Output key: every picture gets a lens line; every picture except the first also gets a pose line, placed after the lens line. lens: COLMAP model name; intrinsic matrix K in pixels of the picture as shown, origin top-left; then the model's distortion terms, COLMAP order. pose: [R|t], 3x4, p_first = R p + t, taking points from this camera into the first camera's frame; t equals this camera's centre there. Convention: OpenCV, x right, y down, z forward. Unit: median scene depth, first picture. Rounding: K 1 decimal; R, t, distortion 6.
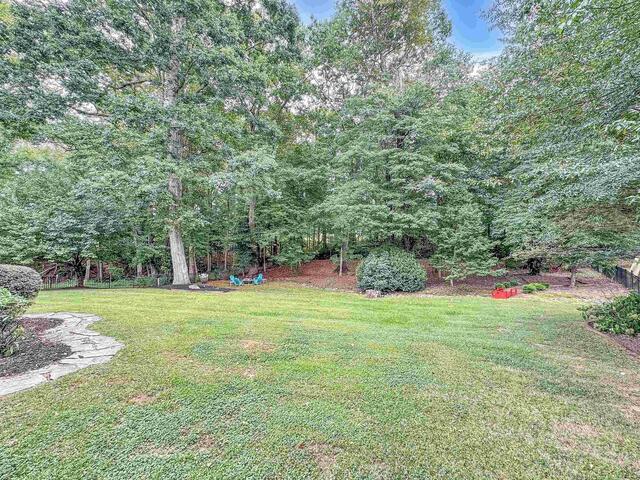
lens RADIAL K [[290.6, 0, 321.5], [0, 290.6, 238.5], [0, 0, 1]] dist [0.001114, -0.000209]
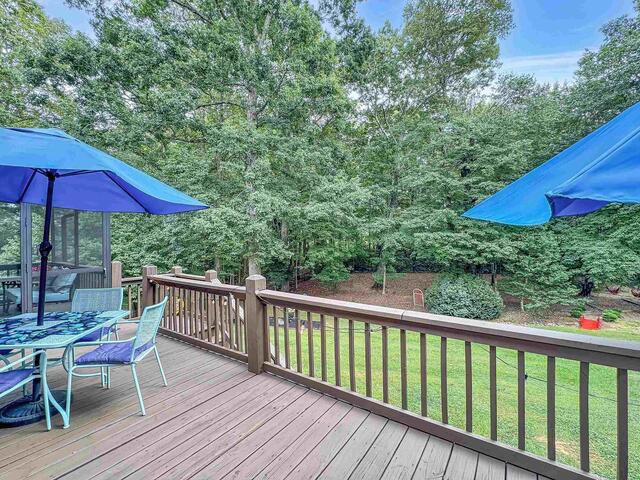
lens RADIAL K [[290.6, 0, 319.7], [0, 290.6, 241.2], [0, 0, 1]] dist [0.001114, -0.000209]
pose [[0.998112, -0.003550, 0.061317, -0.348057], [0.003338, 0.999988, 0.003558, -0.094763], [-0.061329, -0.003347, 0.998112, 0.036643]]
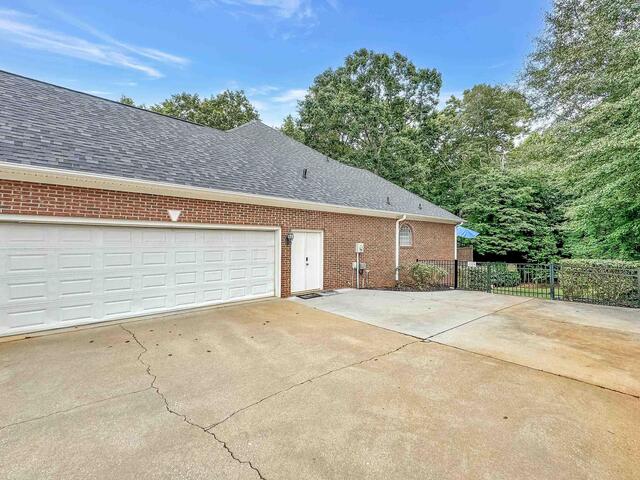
lens RADIAL K [[290.6, 0, 316.7], [0, 290.6, 240.5], [0, 0, 1]] dist [0.001114, -0.000209]
pose [[0.985585, 0.004204, -0.169126, -0.567403], [-0.005371, 0.999965, -0.006440, -0.076939], [0.169093, 0.007255, 0.985573, -0.957826]]
